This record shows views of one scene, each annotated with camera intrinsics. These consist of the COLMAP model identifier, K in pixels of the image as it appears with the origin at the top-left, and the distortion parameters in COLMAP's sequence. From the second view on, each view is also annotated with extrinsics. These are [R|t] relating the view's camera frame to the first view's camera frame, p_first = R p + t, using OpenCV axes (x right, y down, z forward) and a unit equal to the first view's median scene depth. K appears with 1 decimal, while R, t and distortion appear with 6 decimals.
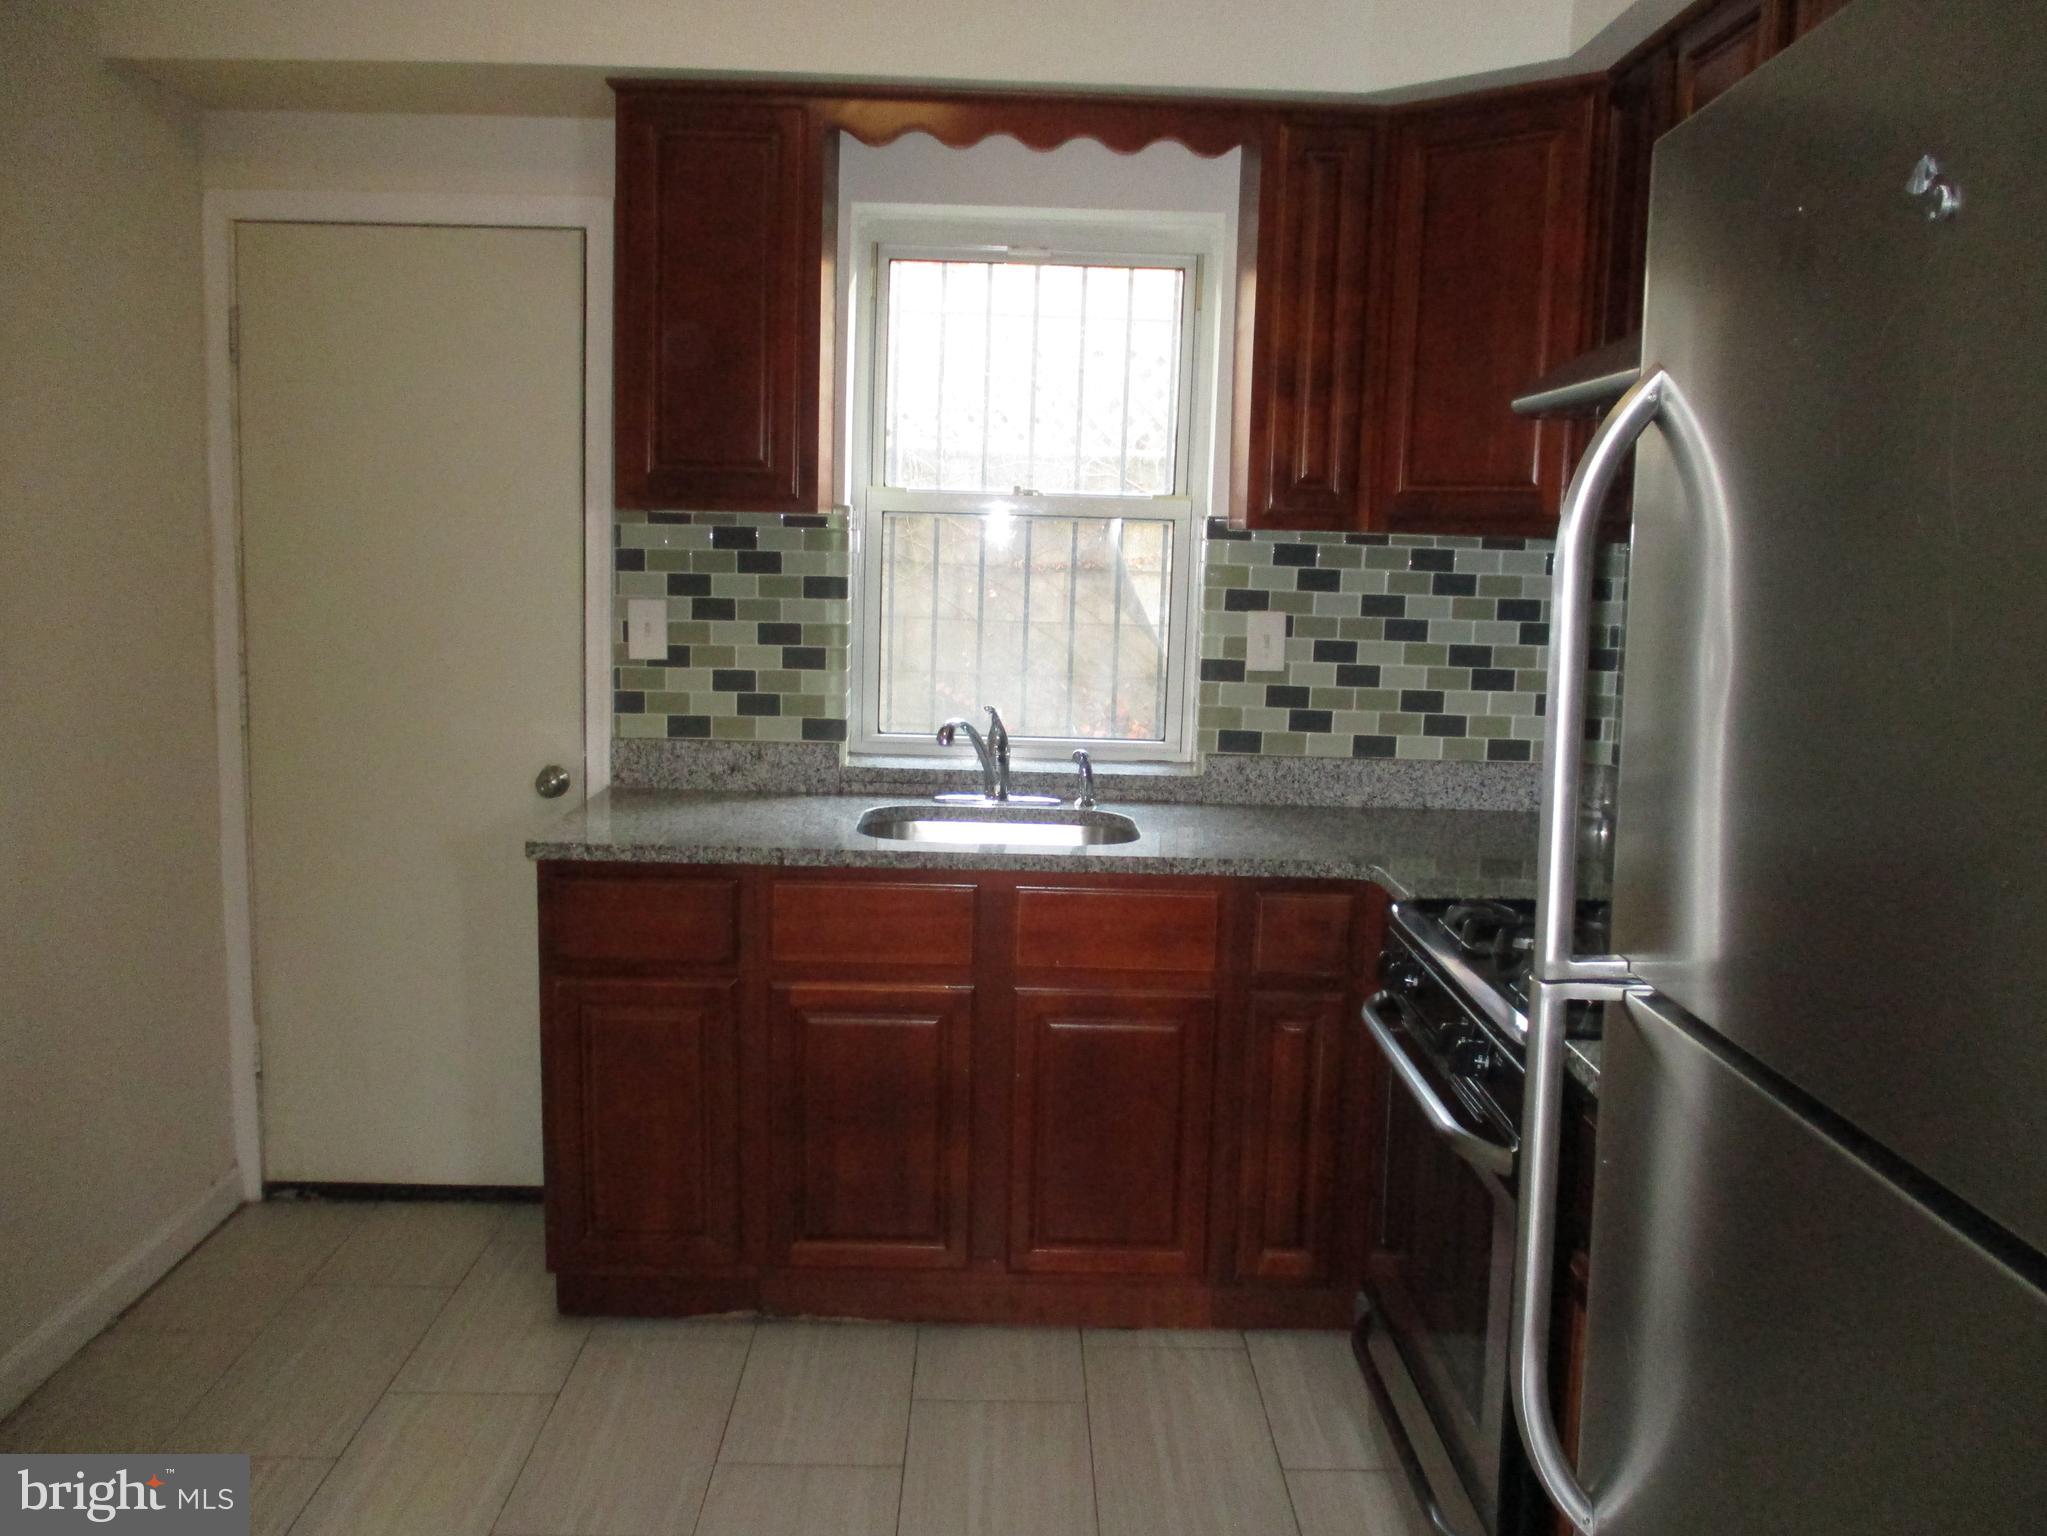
lens RADIAL K [[1695.0, 0, 1023.5], [0, 1695.0, 768.0], [0, 0, 1]] dist [0.001240, 0.000512]
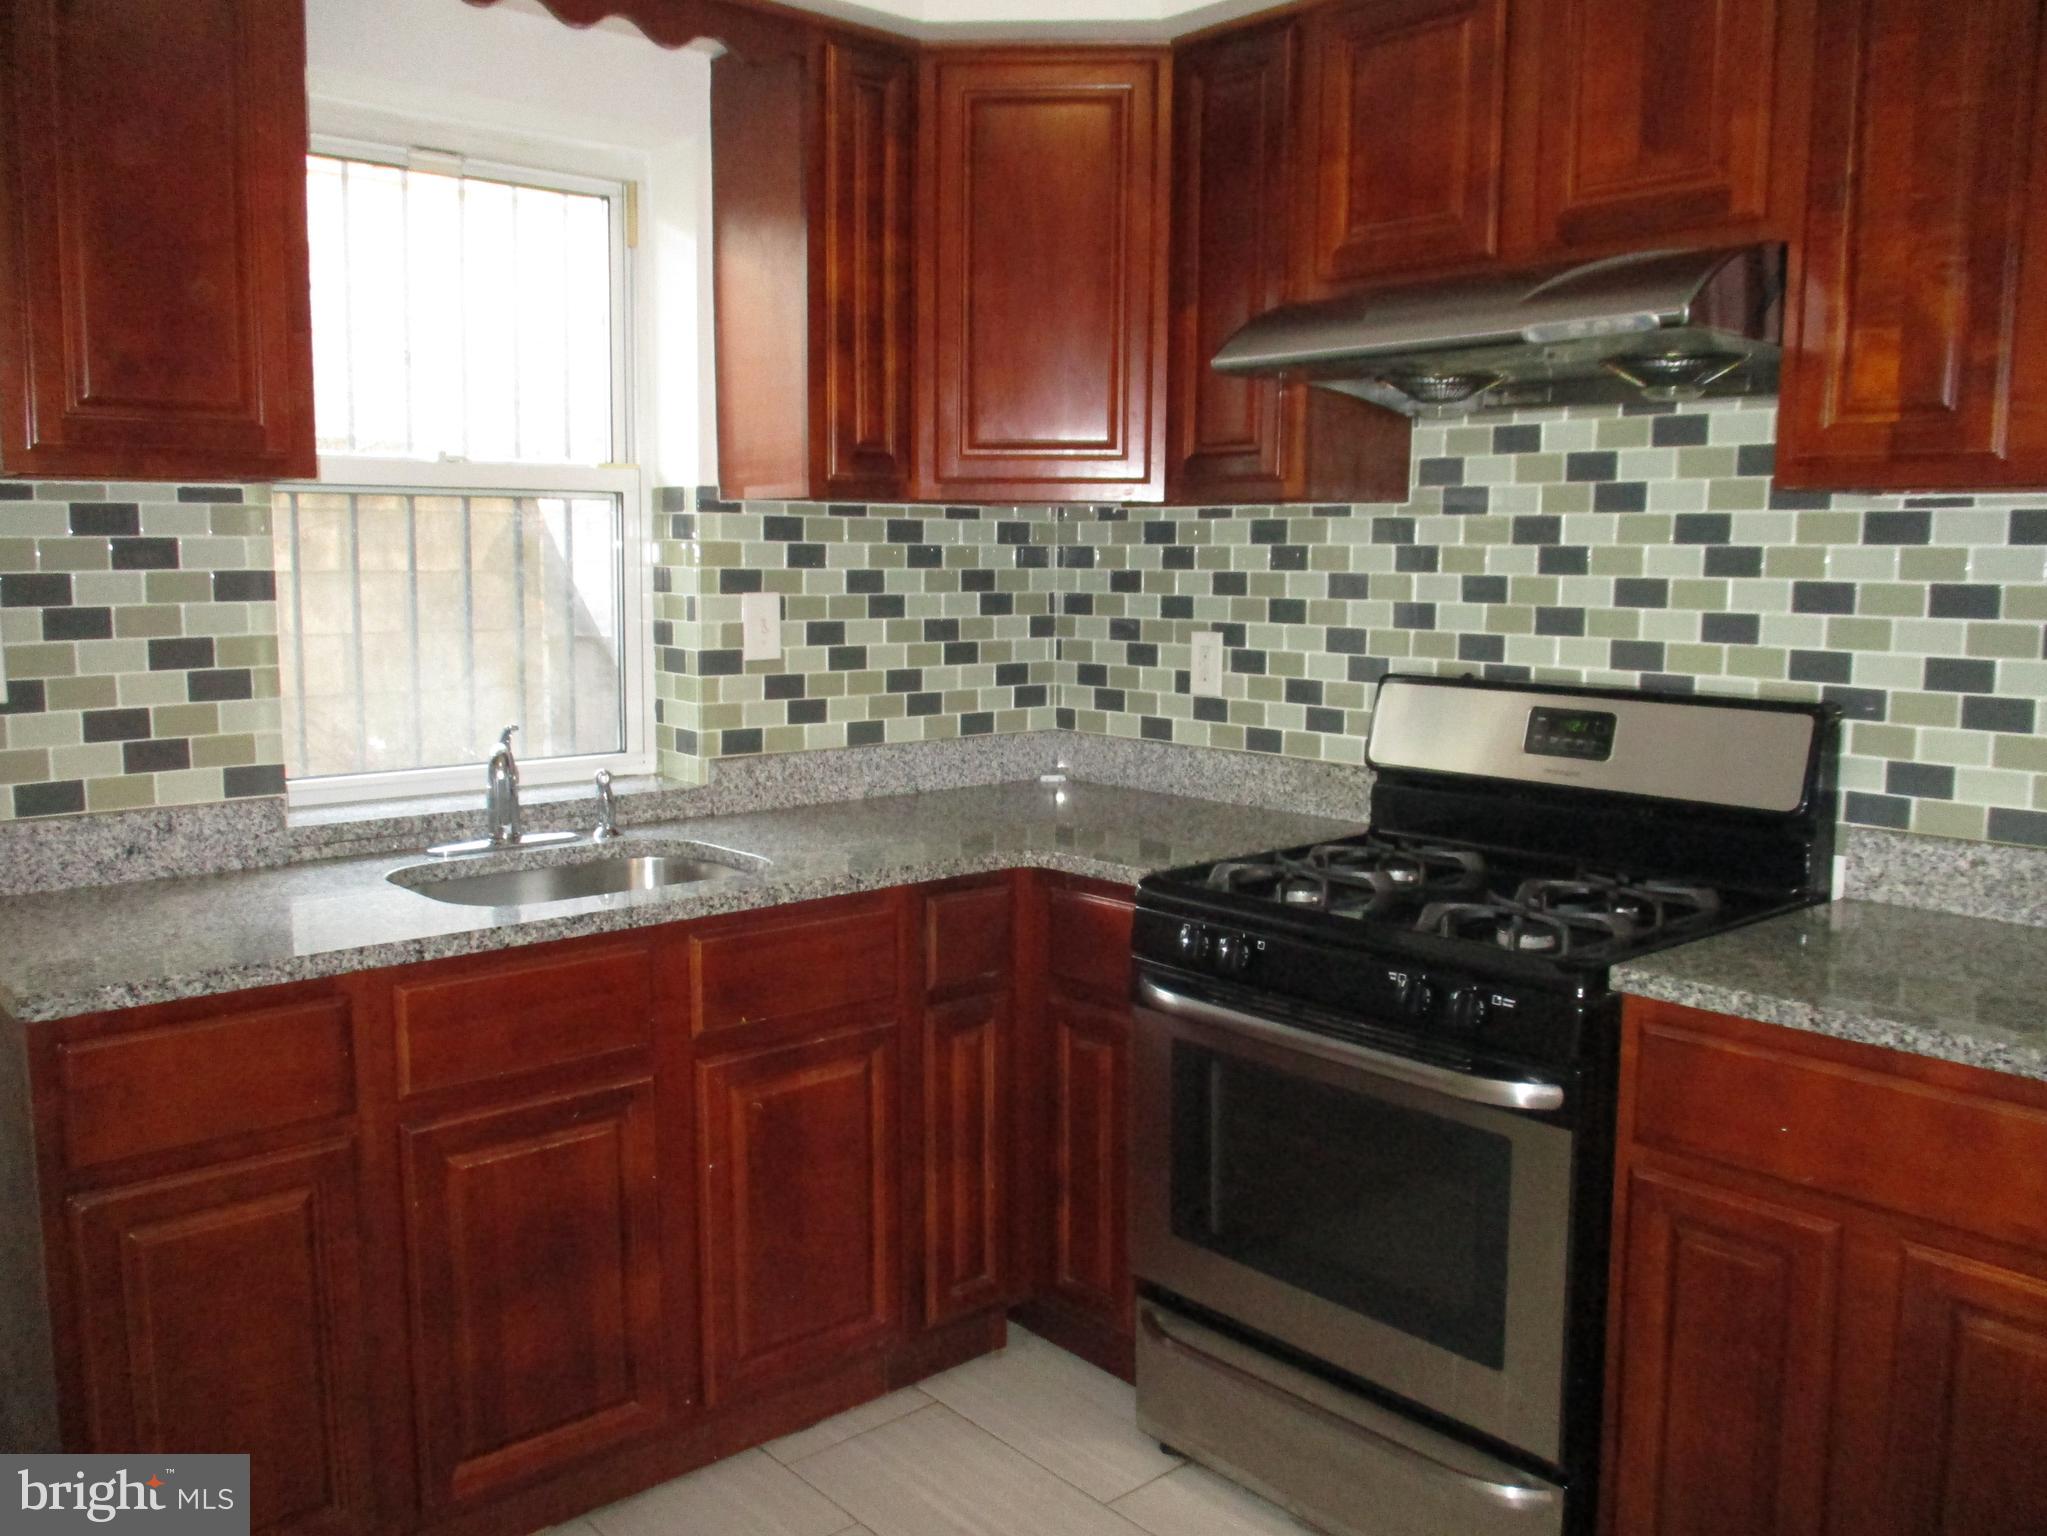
lens RADIAL K [[1723.8, 0, 1023.5], [0, 1723.8, 768.0], [0, 0, 1]] dist [-0.004663, 0.007913]
pose [[0.762811, -0.107914, 0.637553, -0.338270], [0.107267, 0.993433, 0.039809, -0.022180], [-0.637662, 0.038022, 0.769378, 0.219033]]
